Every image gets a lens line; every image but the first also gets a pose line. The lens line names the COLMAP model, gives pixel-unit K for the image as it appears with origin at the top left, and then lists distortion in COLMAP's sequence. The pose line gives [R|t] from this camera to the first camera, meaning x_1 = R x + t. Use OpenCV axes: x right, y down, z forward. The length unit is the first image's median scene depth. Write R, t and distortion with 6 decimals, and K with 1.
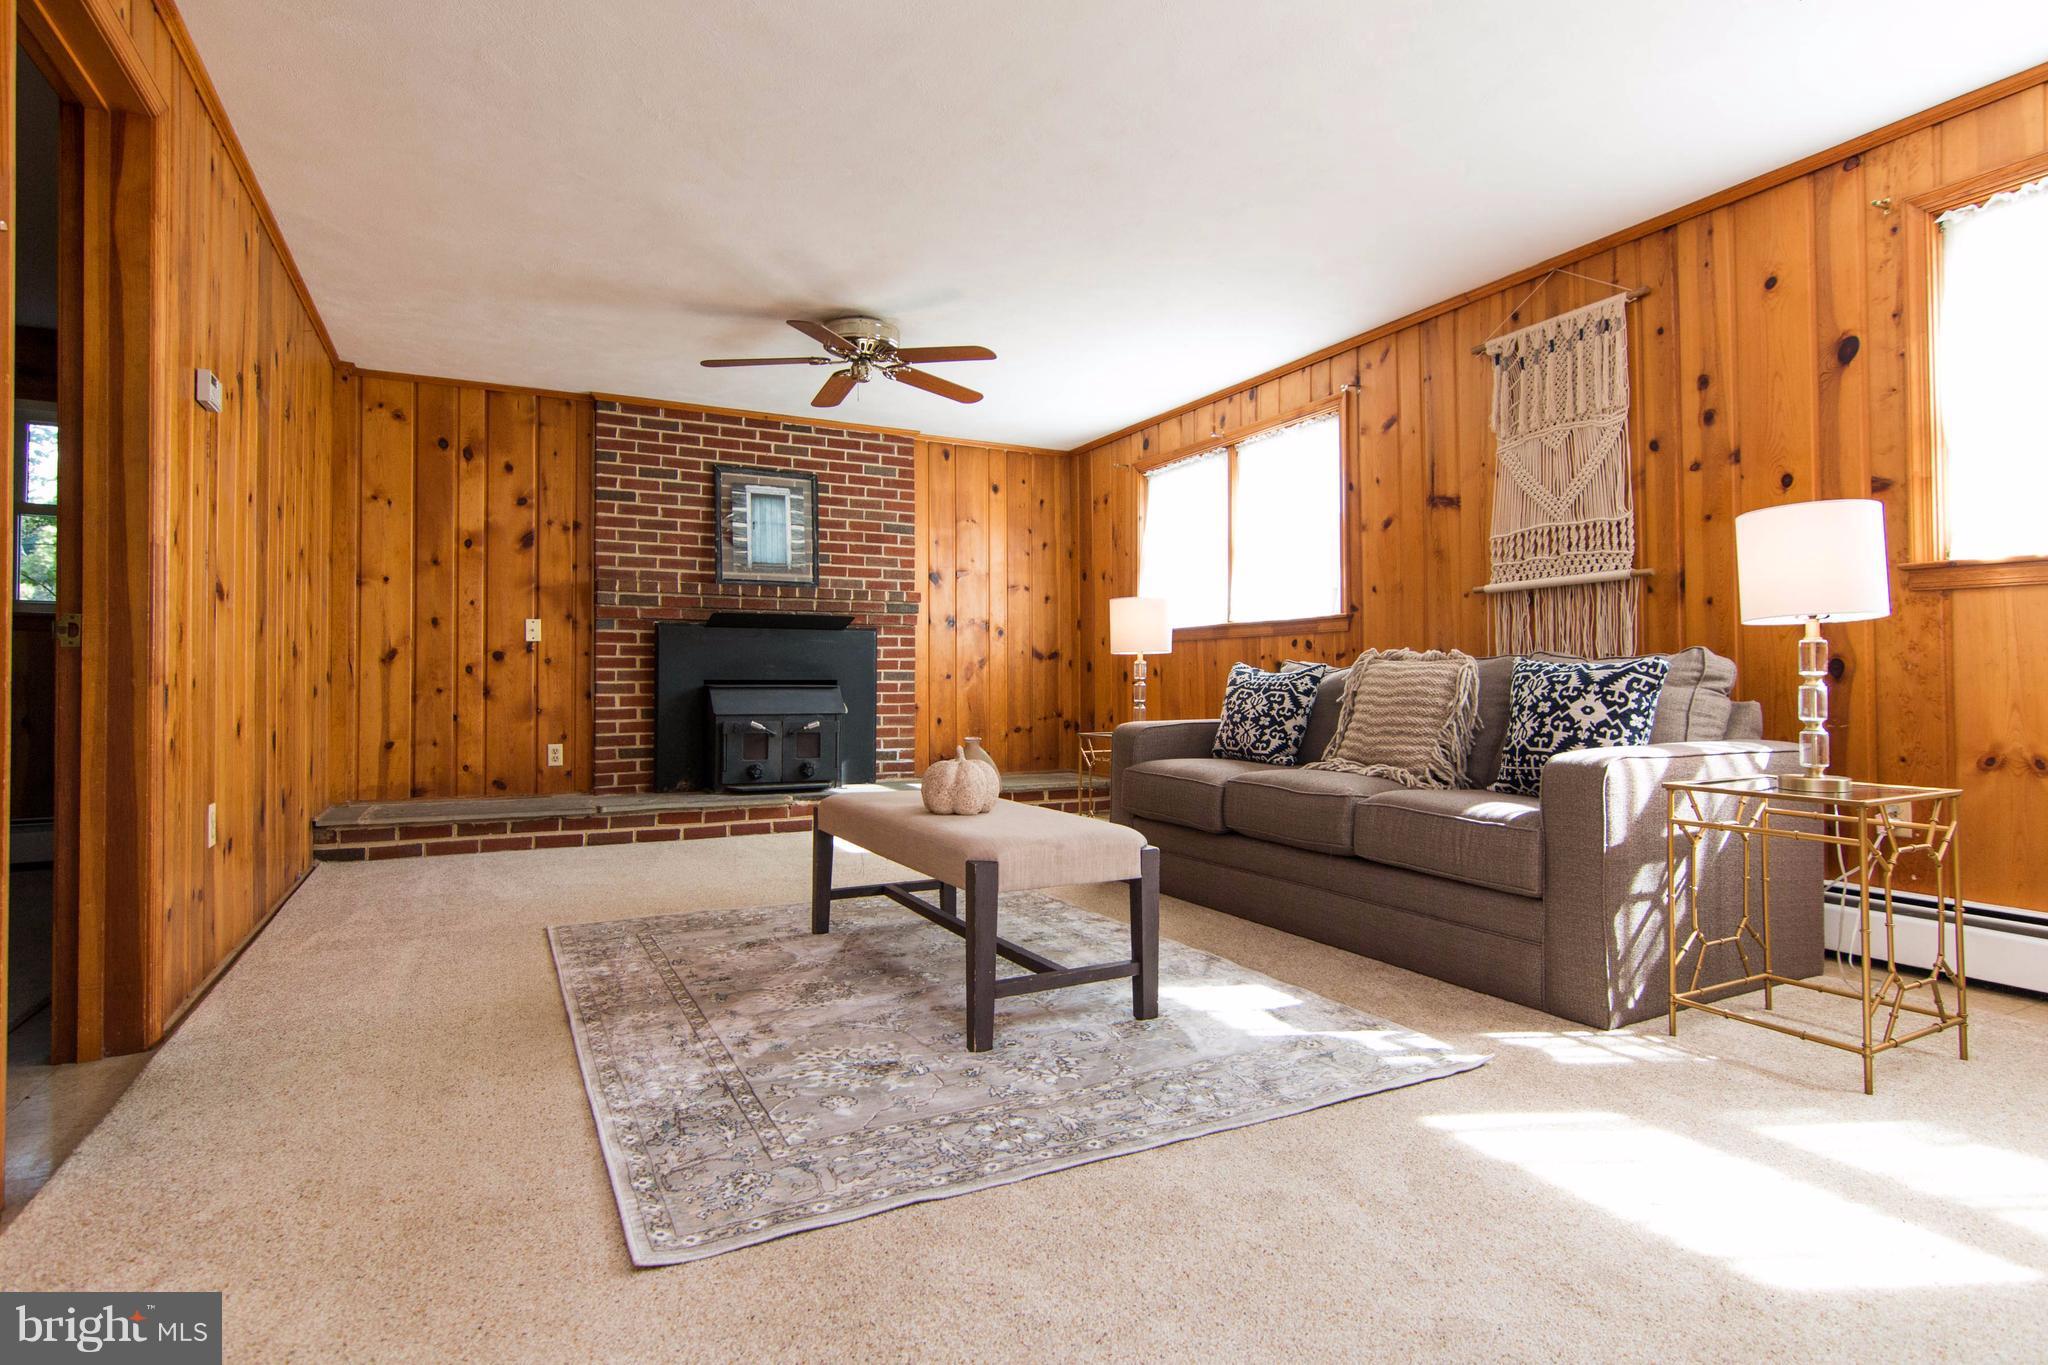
lens RADIAL K [[1066.7, 0, 1066.6], [0, 1066.7, 660.3], [0, 0, 1]] dist [0.000961, 0.000791]
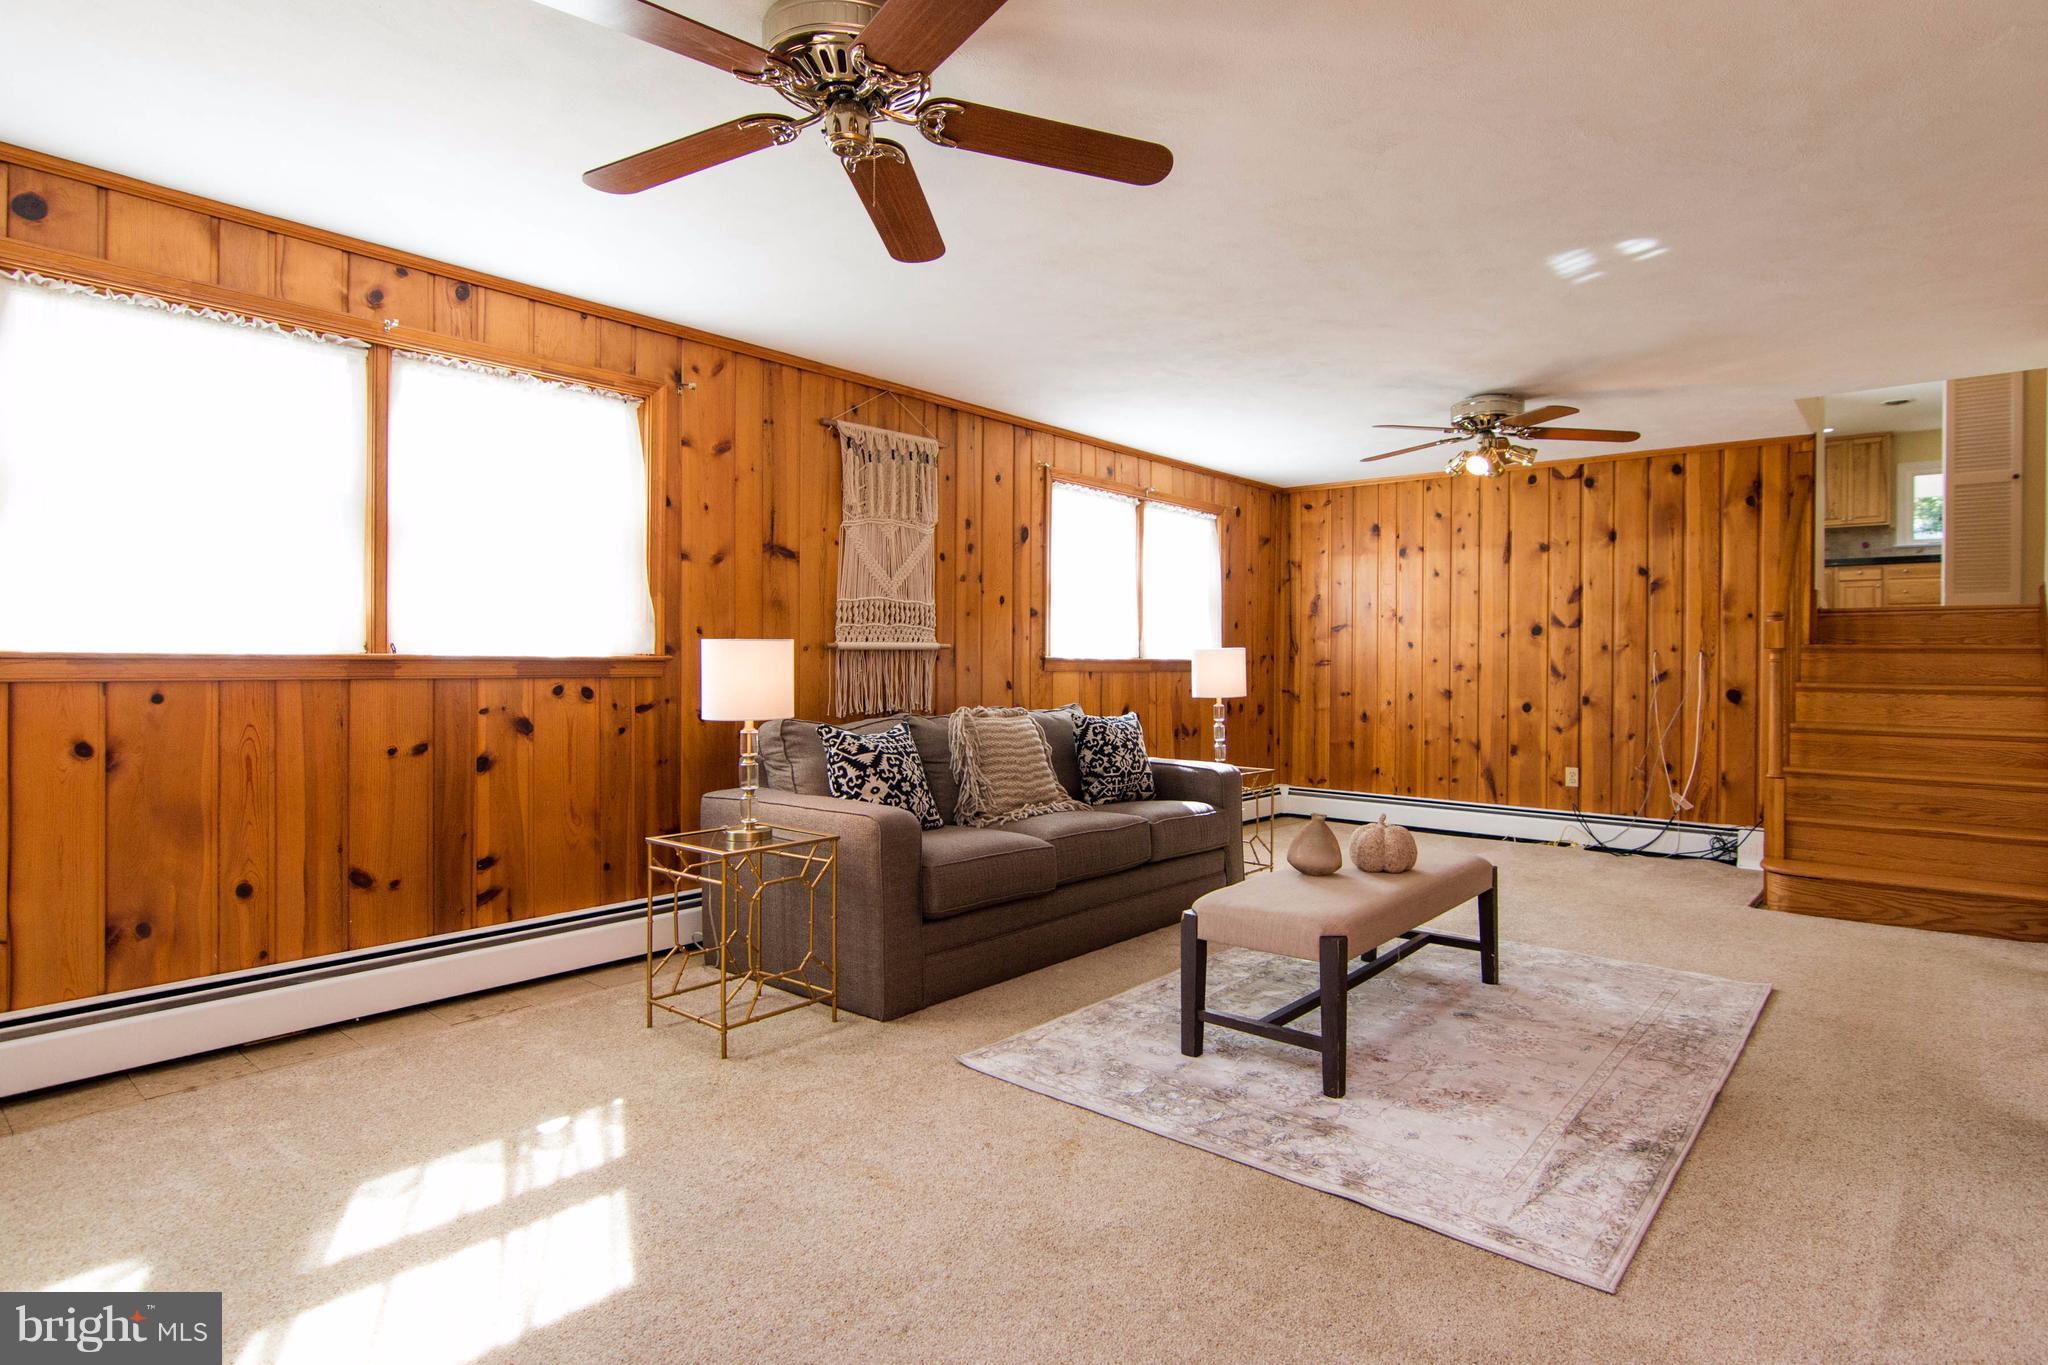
lens RADIAL K [[1071.0, 0, 1073.6], [0, 1071.0, 660.9], [0, 0, 1]] dist [-0.000665, -0.018447]
pose [[-0.378609, -0.000747, 0.925556, -0.681268], [-0.024525, 0.999657, -0.009226, -0.044237], [-0.925232, -0.026193, -0.378497, 1.124966]]
